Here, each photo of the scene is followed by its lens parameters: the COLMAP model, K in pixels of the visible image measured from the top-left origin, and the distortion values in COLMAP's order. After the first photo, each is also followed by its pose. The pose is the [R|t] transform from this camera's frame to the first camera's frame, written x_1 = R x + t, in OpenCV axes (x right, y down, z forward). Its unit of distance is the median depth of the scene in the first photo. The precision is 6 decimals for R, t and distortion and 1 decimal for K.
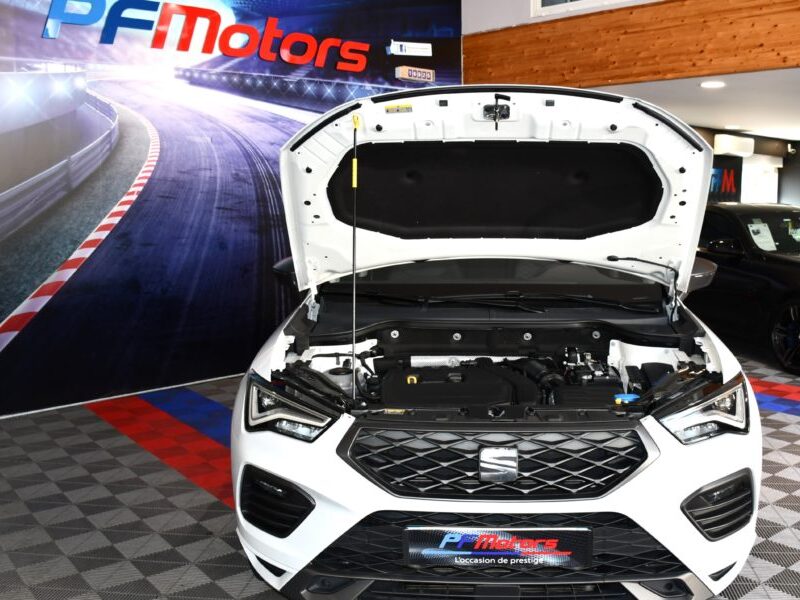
lens RADIAL K [[822.3, 0, 424.8], [0, 822.3, 306.1], [0, 0, 1]] dist [-0.116237, 0.000000]
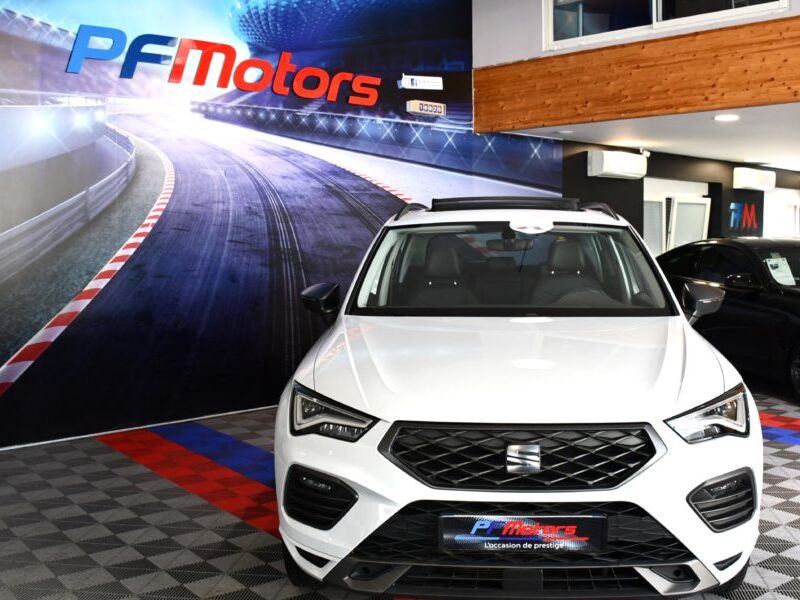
lens RADIAL K [[904.3, 0, 408.9], [0, 904.3, 284.3], [0, 0, 1]] dist [-0.134384, 0.000000]
pose [[0.999850, 0.002092, -0.017204, -0.016927], [-0.003441, 0.996888, -0.078756, 0.019132], [0.016986, 0.078804, 0.996745, -0.091700]]
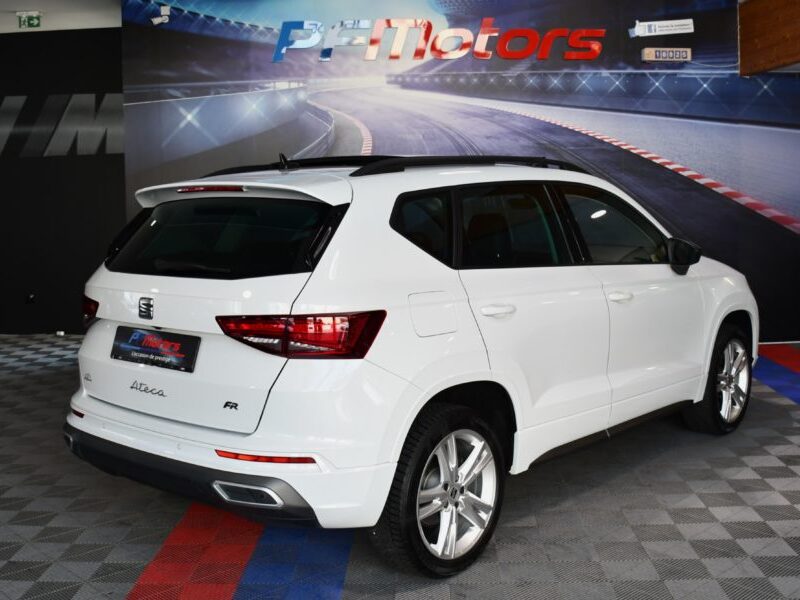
lens RADIAL K [[971.3, 0, 364.4], [0, 971.3, 243.9], [0, 0, 1]] dist [-0.146431, 0.000000]
pose [[0.743831, 0.029510, -0.667716, 0.569904], [-0.075347, 0.996359, -0.039901, -0.002980], [0.664107, 0.079990, 0.743346, -0.012688]]
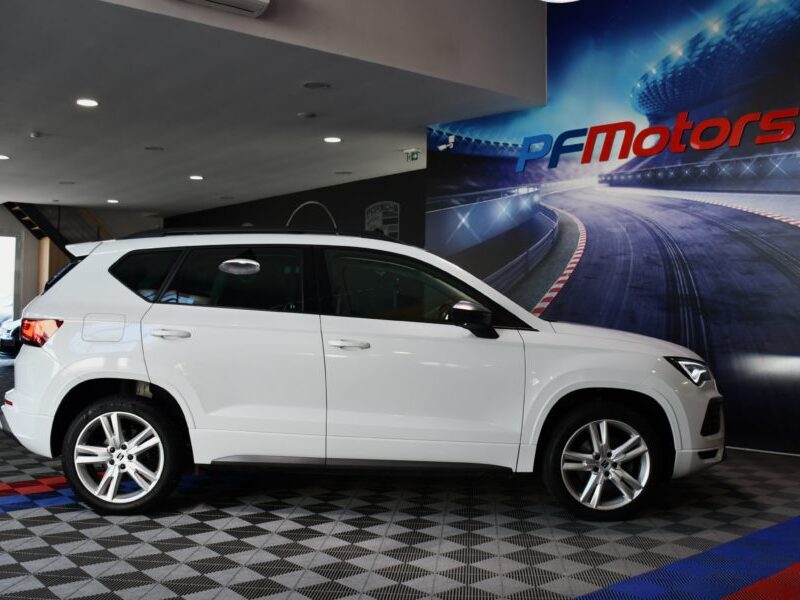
lens RADIAL K [[822.3, 0, 412.8], [0, 822.3, 301.3], [0, 0, 1]] dist [-0.116237, 0.000000]
pose [[0.042846, -0.001767, -0.999080, 0.936089], [-0.150013, 0.988650, -0.008182, -0.045985], [0.987755, 0.150226, 0.042095, 0.675346]]
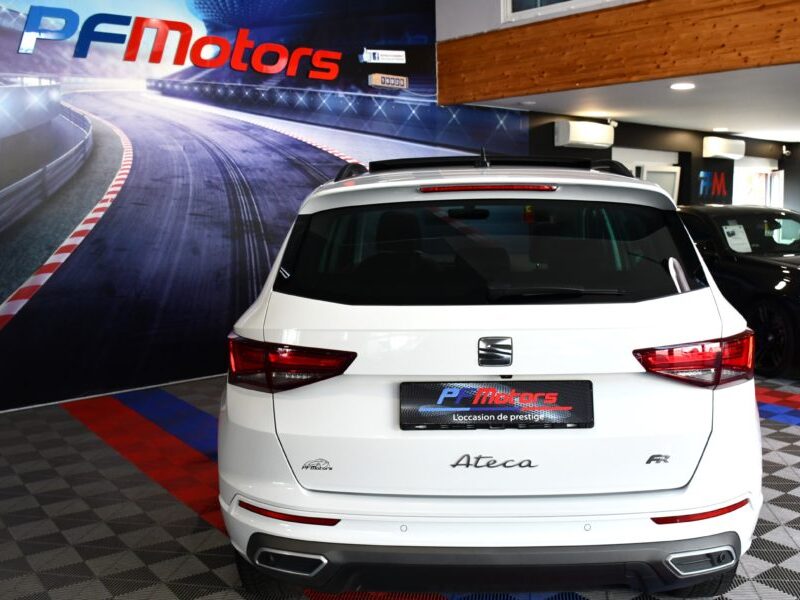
lens RADIAL K [[822.3, 0, 392.4], [0, 822.3, 309.6], [0, 0, 1]] dist [-0.116237, 0.000000]
pose [[0.998411, -0.002694, -0.056295, 0.061716], [0.002439, 0.999986, -0.004597, 0.006172], [0.056307, 0.004452, 0.998404, -0.017692]]
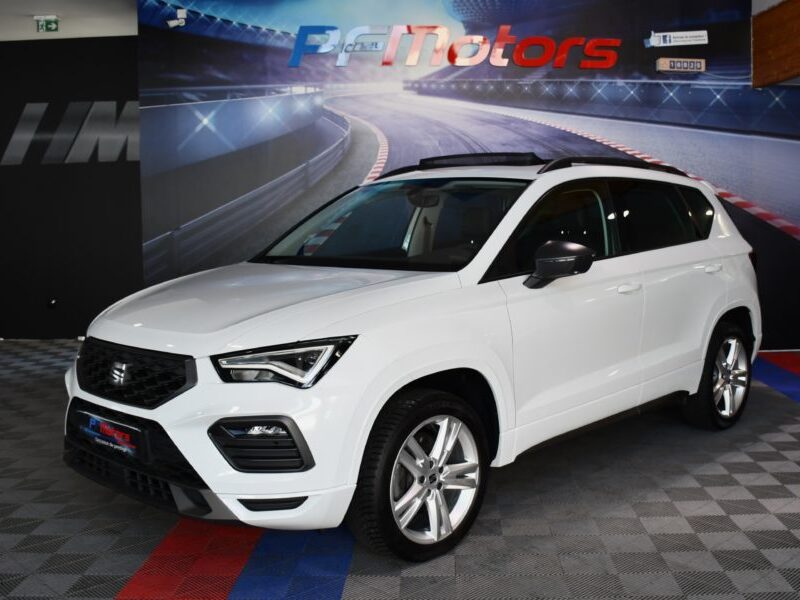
lens RADIAL K [[904.3, 0, 427.7], [0, 904.3, 284.2], [0, 0, 1]] dist [-0.134384, 0.000000]
pose [[0.770996, 0.050379, -0.634844, 0.523590], [-0.081369, 0.996488, -0.019742, 0.011093], [0.631620, 0.066878, 0.772388, 0.061610]]
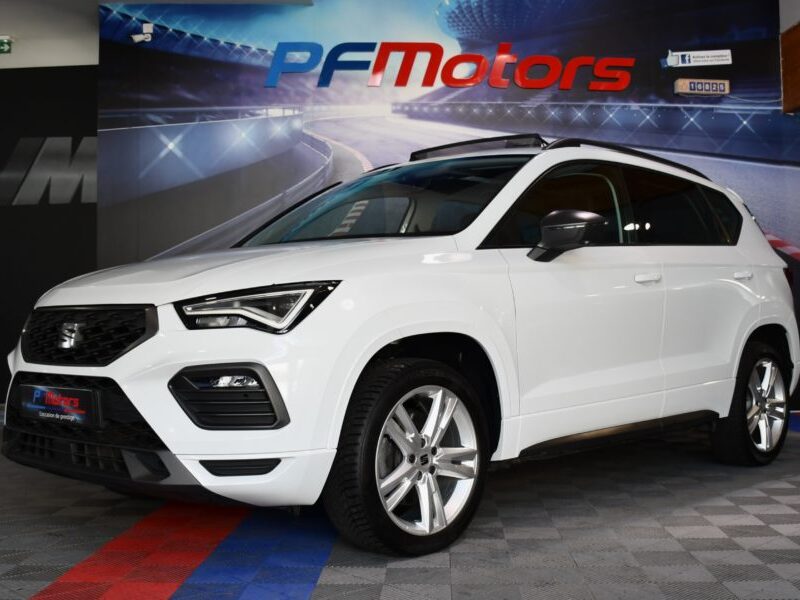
lens RADIAL K [[1032.3, 0, 393.7], [0, 1032.3, 303.3], [0, 0, 1]] dist [-0.140949, 0.000000]
pose [[0.756092, -0.008041, -0.654416, 0.528389], [-0.088653, 0.989450, -0.114584, 0.100806], [0.648433, 0.144652, 0.747402, 0.065784]]
